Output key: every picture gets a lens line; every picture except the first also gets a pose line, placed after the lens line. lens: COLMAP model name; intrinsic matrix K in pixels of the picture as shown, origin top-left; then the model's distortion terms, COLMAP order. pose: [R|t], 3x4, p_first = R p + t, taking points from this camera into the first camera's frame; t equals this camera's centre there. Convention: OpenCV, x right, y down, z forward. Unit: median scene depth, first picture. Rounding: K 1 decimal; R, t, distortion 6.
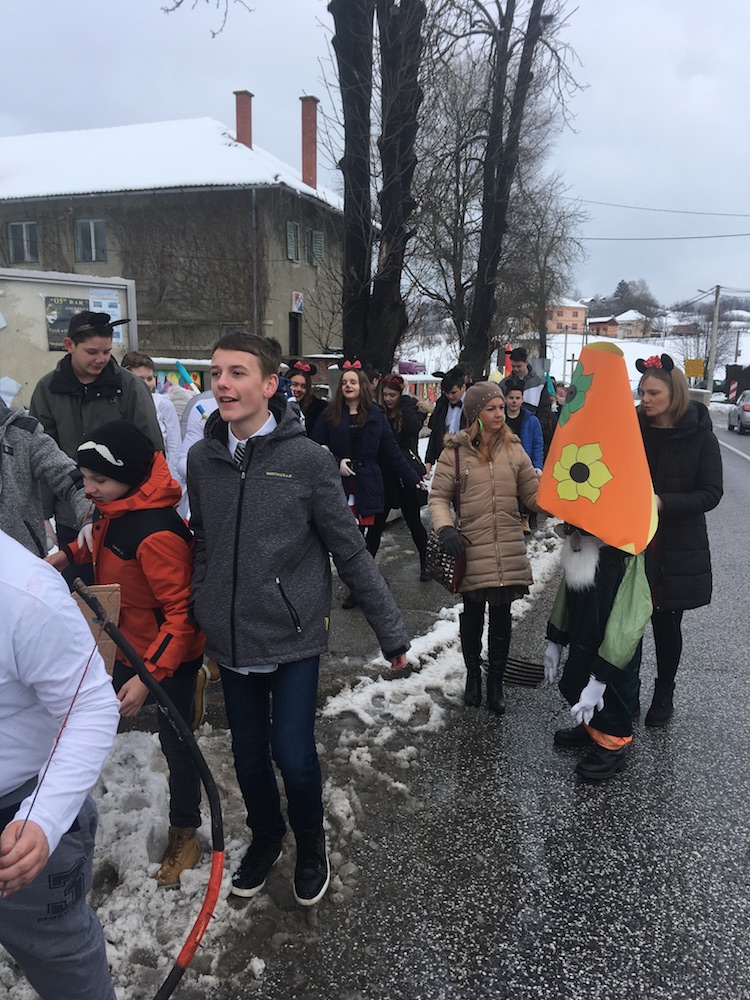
lens RADIAL K [[834.1, 0, 375.7], [0, 834.1, 495.9], [0, 0, 1]] dist [0.129766, -0.181630]
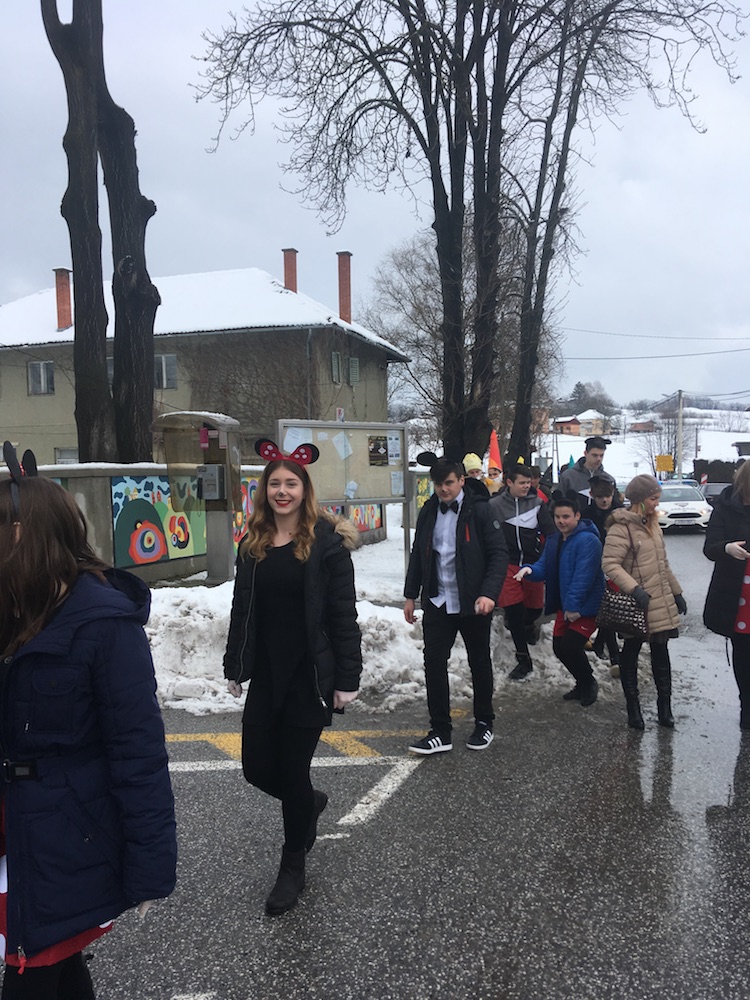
lens RADIAL K [[836.6, 0, 356.8], [0, 836.6, 485.6], [0, 0, 1]] dist [0.053782, -0.015650]
pose [[0.999479, -0.026229, 0.018800, -0.093010], [0.028474, 0.990938, -0.131265, 0.018859], [-0.015187, 0.131732, 0.991169, -0.145615]]
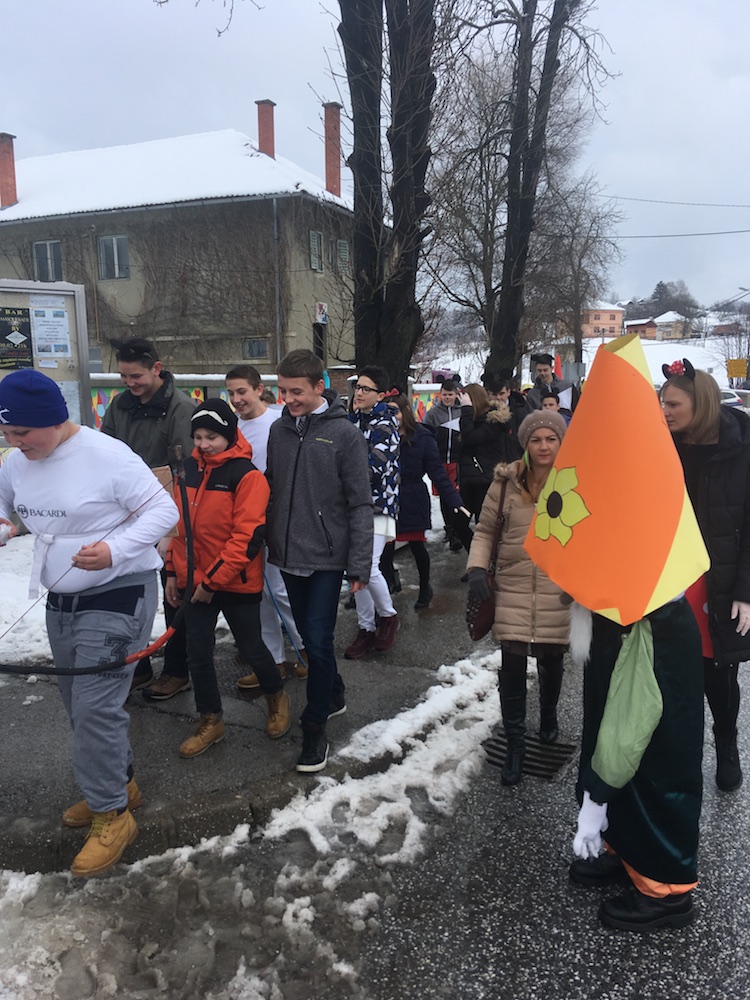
lens RADIAL K [[827.7, 0, 373.5], [0, 827.7, 504.0], [0, 0, 1]] dist [0.124289, -0.159811]
pose [[0.998585, -0.019086, -0.049640, 0.011062], [0.019042, 0.999818, -0.001371, -0.005298], [0.049658, 0.000424, 0.998766, 0.033545]]
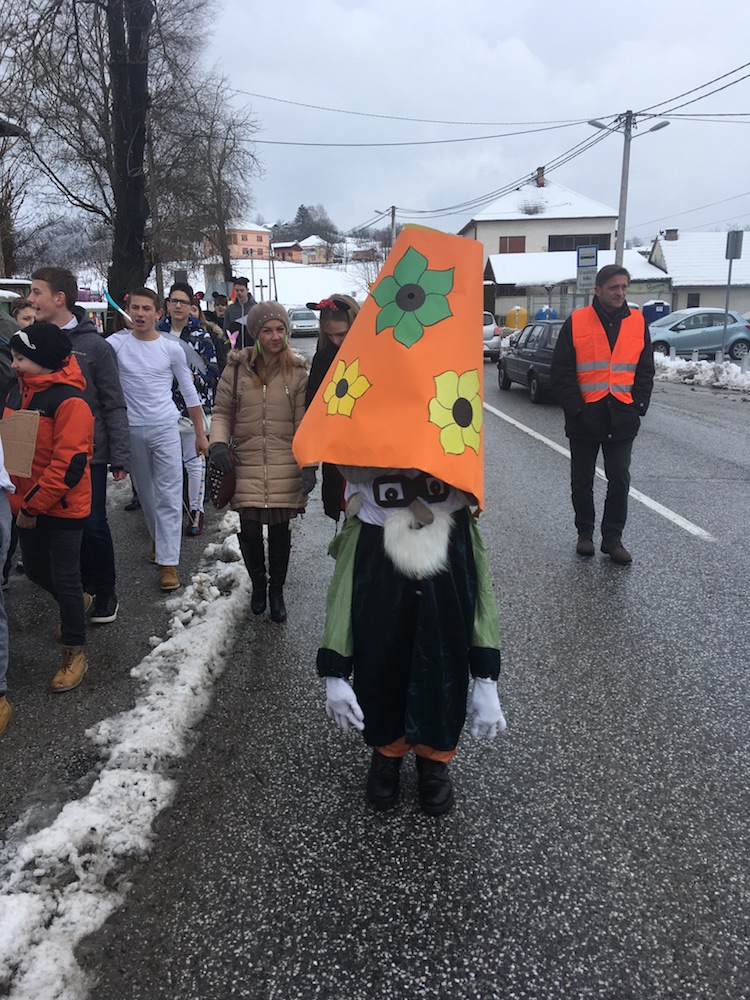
lens RADIAL K [[831.1, 0, 376.8], [0, 831.1, 499.5], [0, 0, 1]] dist [0.120865, -0.169879]
pose [[0.936190, -0.108970, 0.334177, 0.032161], [0.079570, 0.991752, 0.100483, -0.013835], [-0.342370, -0.067480, 0.937139, 0.116437]]
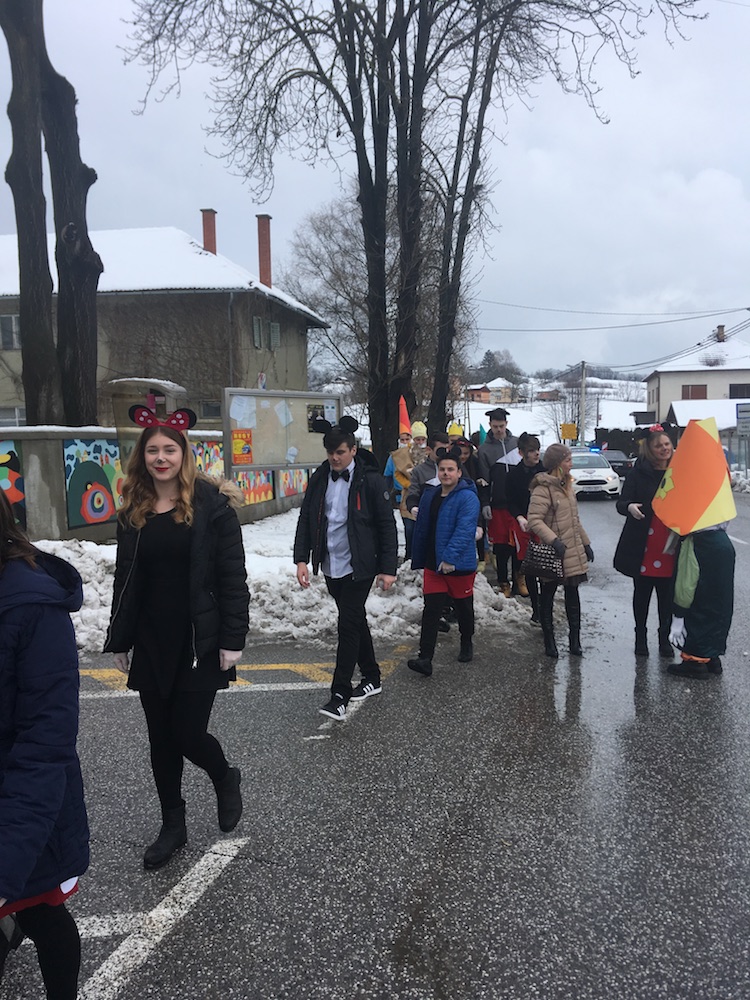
lens RADIAL K [[845.6, 0, 377.7], [0, 845.6, 461.8], [0, 0, 1]] dist [0.037749, -0.009030]
pose [[0.988838, -0.020346, 0.147600, -0.107740], [0.037431, 0.992785, -0.113916, 0.022688], [-0.144218, 0.118169, 0.982465, -0.175581]]
